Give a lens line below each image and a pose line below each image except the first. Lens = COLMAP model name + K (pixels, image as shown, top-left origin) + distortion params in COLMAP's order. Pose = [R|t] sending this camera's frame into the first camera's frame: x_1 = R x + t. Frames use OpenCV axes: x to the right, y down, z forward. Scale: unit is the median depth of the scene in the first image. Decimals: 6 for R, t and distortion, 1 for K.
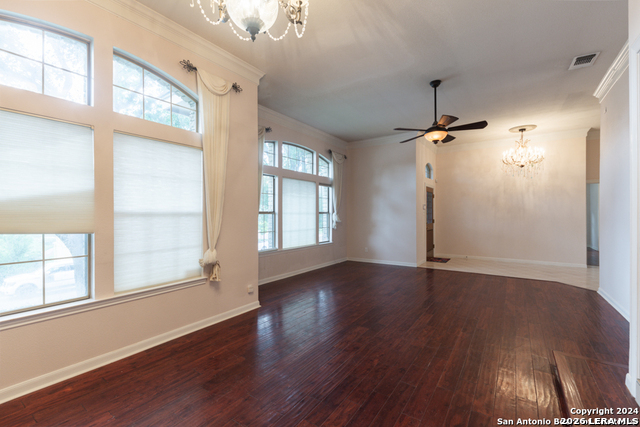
lens RADIAL K [[284.6, 0, 314.2], [0, 284.6, 213.0], [0, 0, 1]] dist [0.010412, -0.000794]
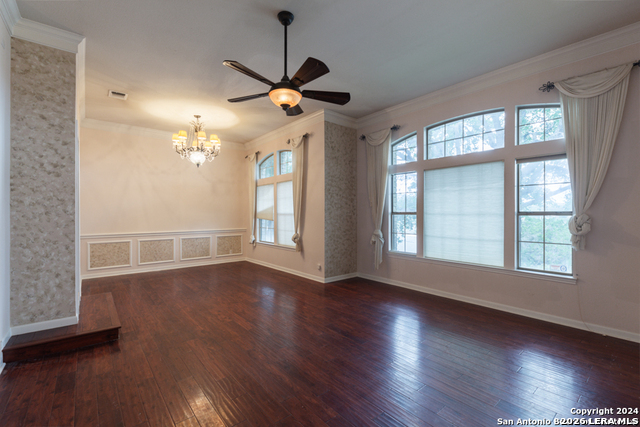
lens RADIAL K [[284.6, 0, 321.4], [0, 284.6, 214.3], [0, 0, 1]] dist [0.010412, -0.000794]
pose [[-0.264950, 0.008175, -0.964227, 0.708022], [0.003333, 0.999966, 0.007562, -0.004660], [0.964256, -0.001210, -0.264968, 0.854971]]
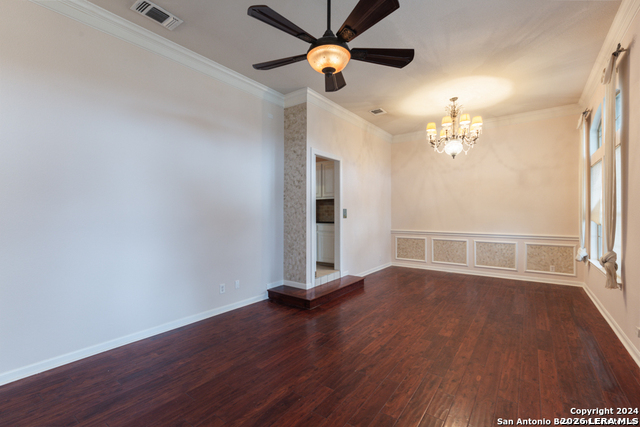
lens RADIAL K [[284.6, 0, 315.4], [0, 284.6, 214.0], [0, 0, 1]] dist [0.010412, -0.000794]
pose [[-0.999470, 0.006522, 0.031909, 0.295700], [0.006548, 0.999978, 0.000715, -0.001431], [-0.031904, 0.000923, -0.999491, 1.021670]]
